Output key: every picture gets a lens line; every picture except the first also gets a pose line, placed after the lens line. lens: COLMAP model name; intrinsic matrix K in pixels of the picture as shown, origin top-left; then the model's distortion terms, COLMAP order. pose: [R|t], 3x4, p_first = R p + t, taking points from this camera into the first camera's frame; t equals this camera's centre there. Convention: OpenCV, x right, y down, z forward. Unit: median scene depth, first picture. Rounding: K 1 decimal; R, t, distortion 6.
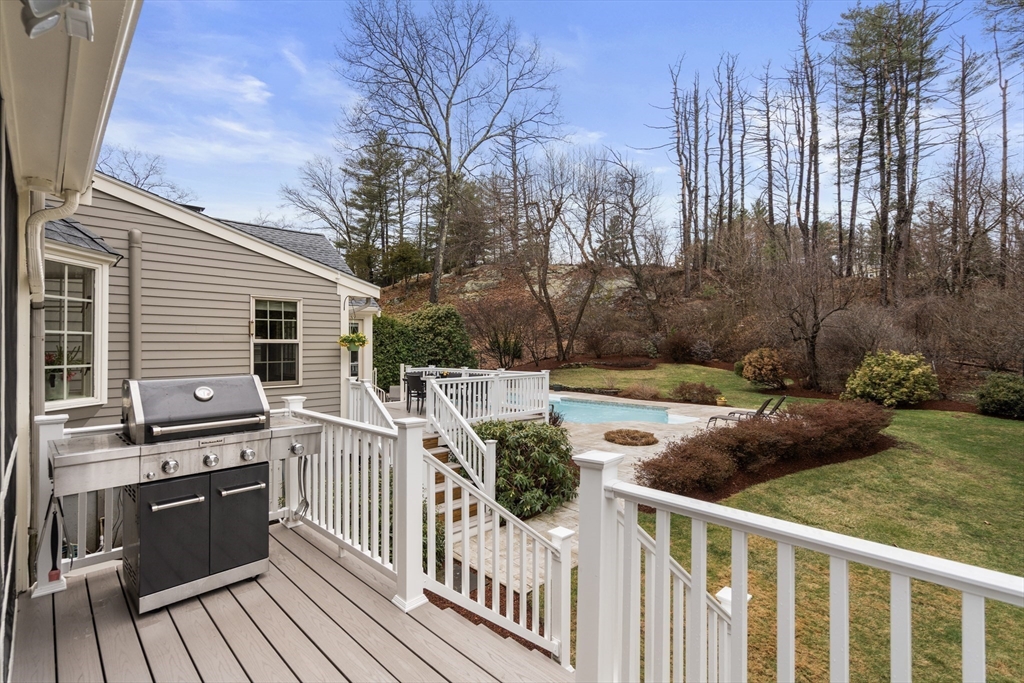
lens RADIAL K [[474.0, 0, 510.7], [0, 474.0, 346.3], [0, 0, 1]] dist [-0.003223, 0.001841]
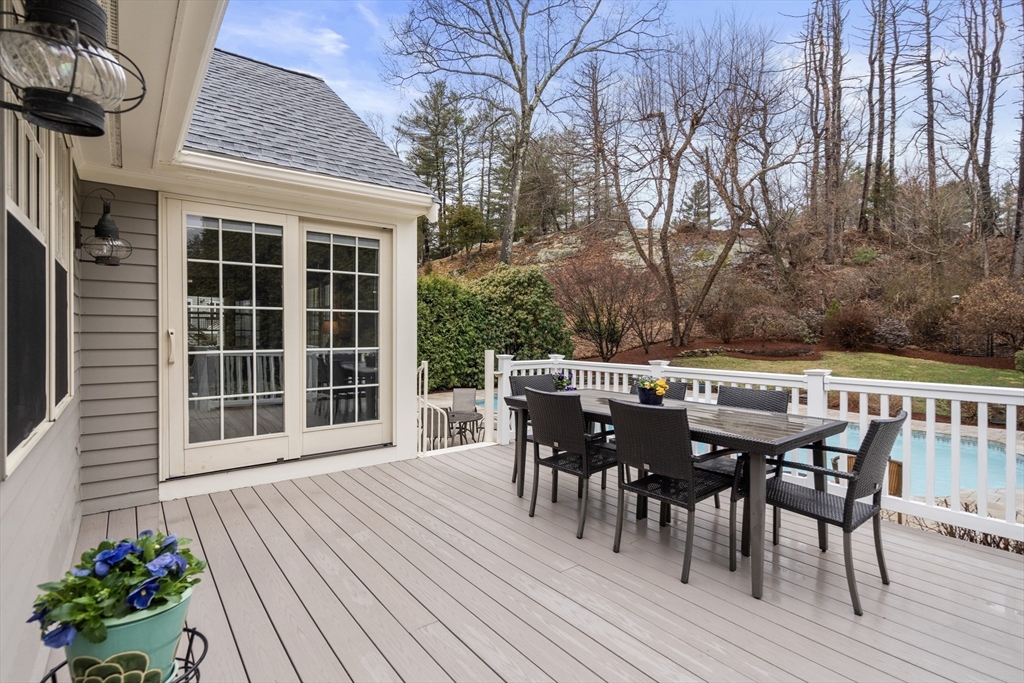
lens RADIAL K [[474.0, 0, 512.3], [0, 474.0, 337.8], [0, 0, 1]] dist [-0.003223, 0.001841]
pose [[0.993815, 0.004709, -0.110952, -0.045155], [-0.003244, 0.999905, 0.013388, 0.005661], [0.111005, -0.012945, 0.993736, 0.164509]]
